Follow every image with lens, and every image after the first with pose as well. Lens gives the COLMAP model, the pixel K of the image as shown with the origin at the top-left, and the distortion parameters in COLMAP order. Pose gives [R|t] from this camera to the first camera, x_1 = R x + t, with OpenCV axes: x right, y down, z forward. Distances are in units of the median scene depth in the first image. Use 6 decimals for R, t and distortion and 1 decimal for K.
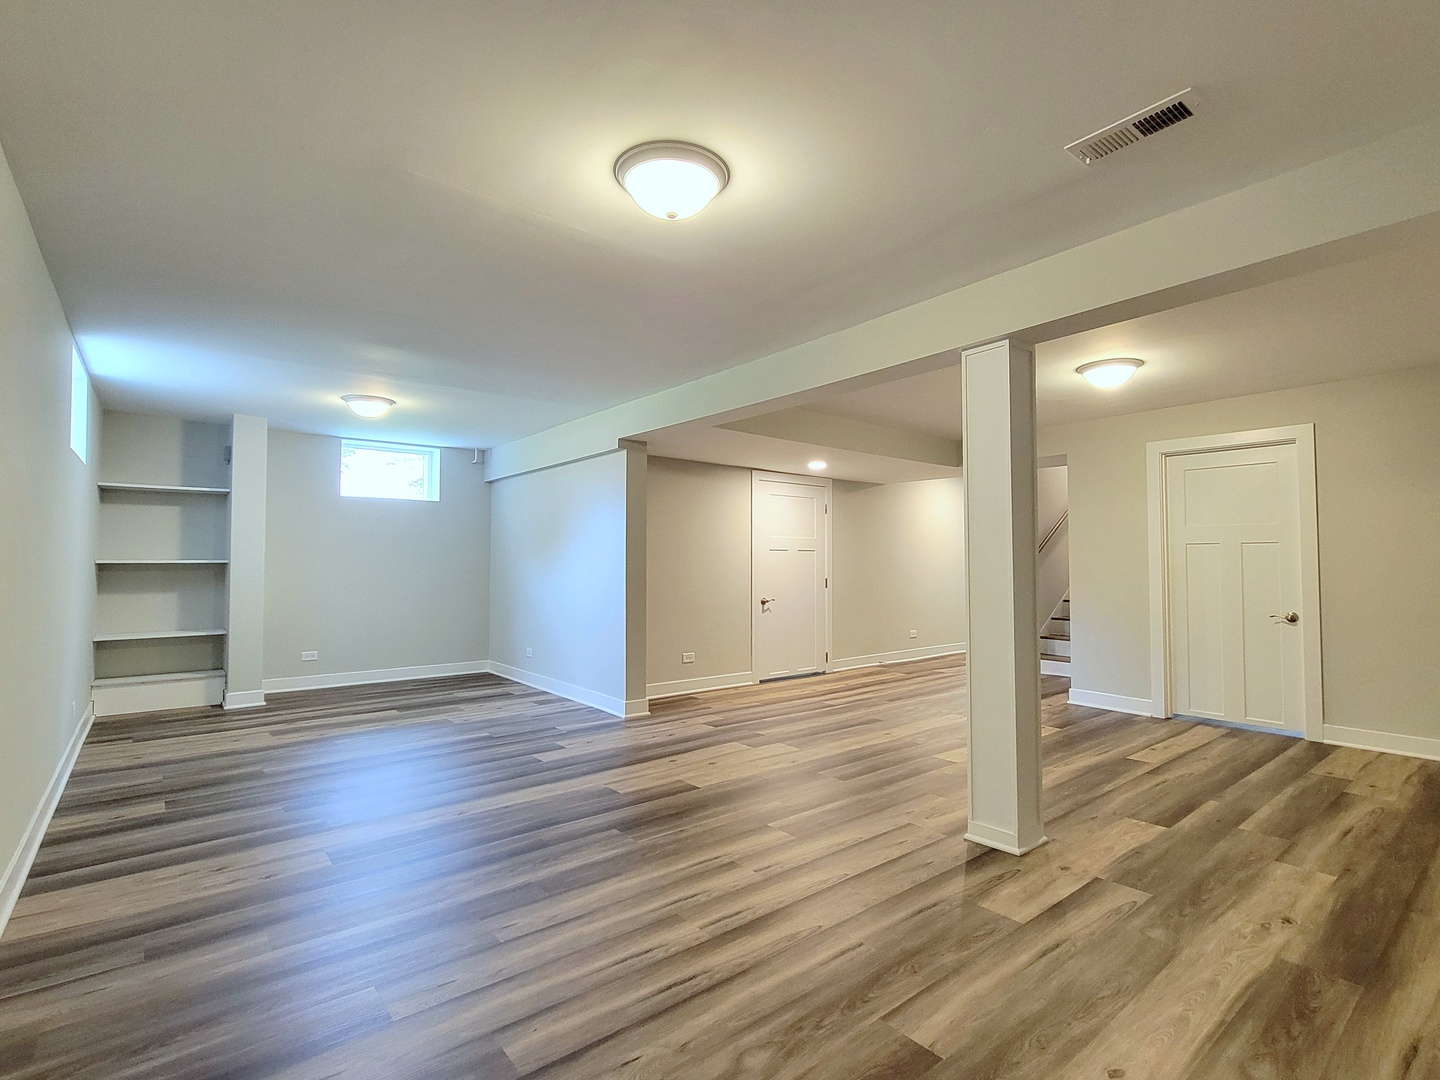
lens RADIAL K [[692.0, 0, 719.0], [0, 692.0, 541.8], [0, 0, 1]] dist [0.004917, -0.002618]
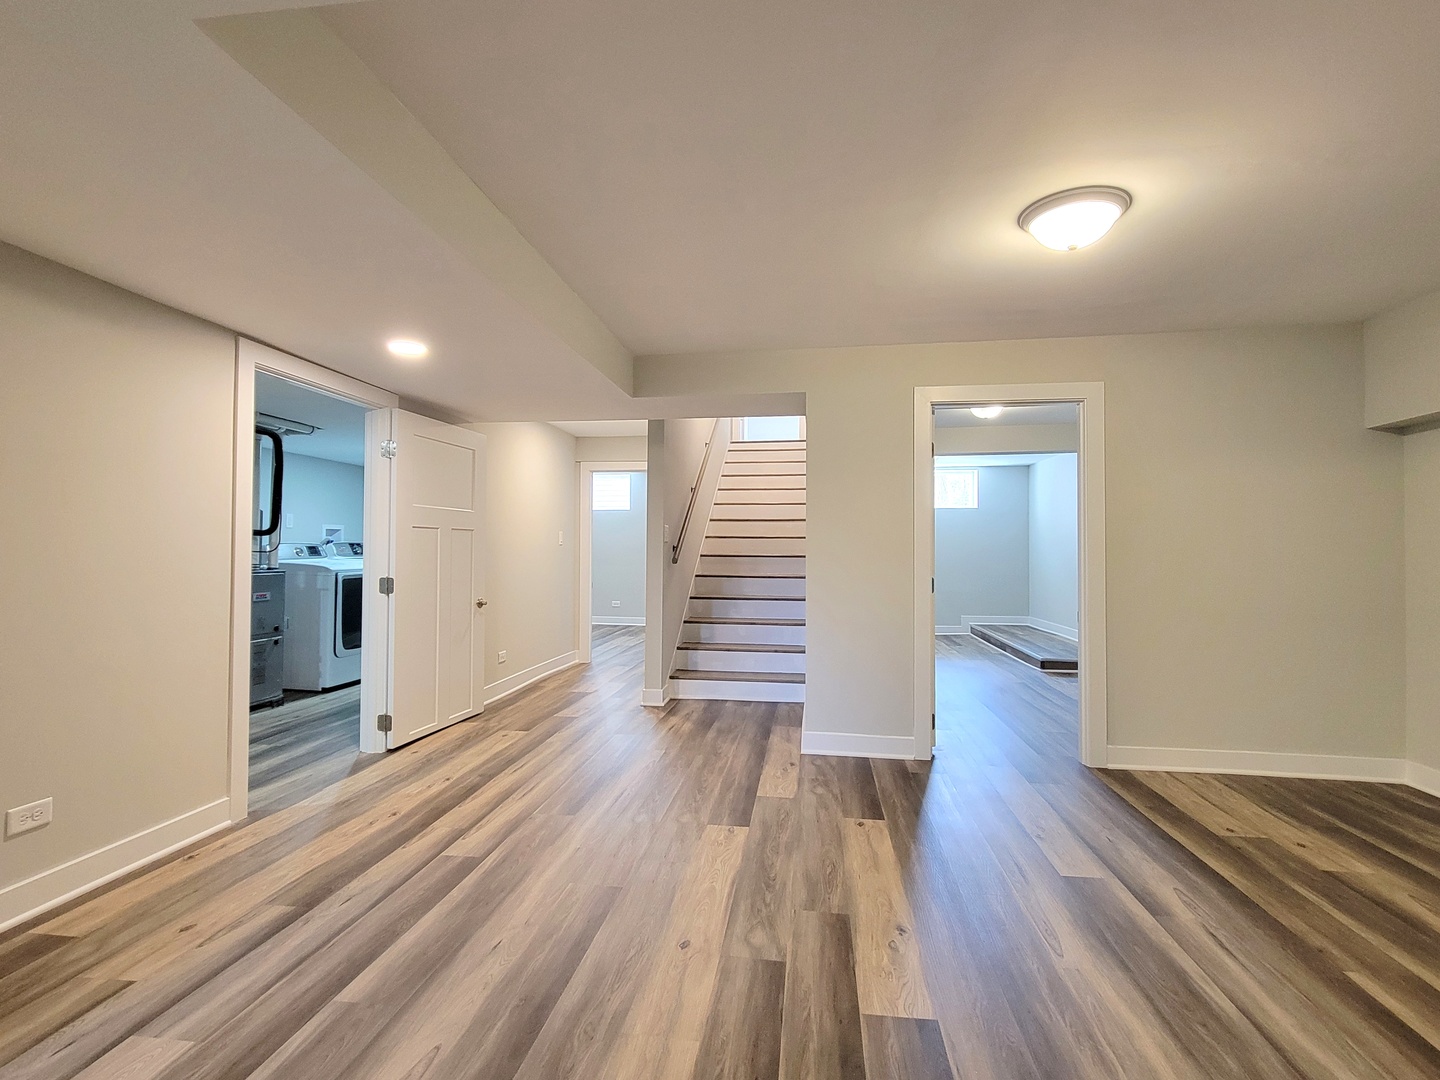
lens RADIAL K [[692.0, 0, 723.4], [0, 692.0, 549.9], [0, 0, 1]] dist [0.004917, -0.002618]
pose [[0.728571, 0.001121, 0.684969, -0.040648], [-0.022361, 0.999505, 0.022150, 0.017902], [-0.684605, -0.031454, 0.728235, 0.699189]]
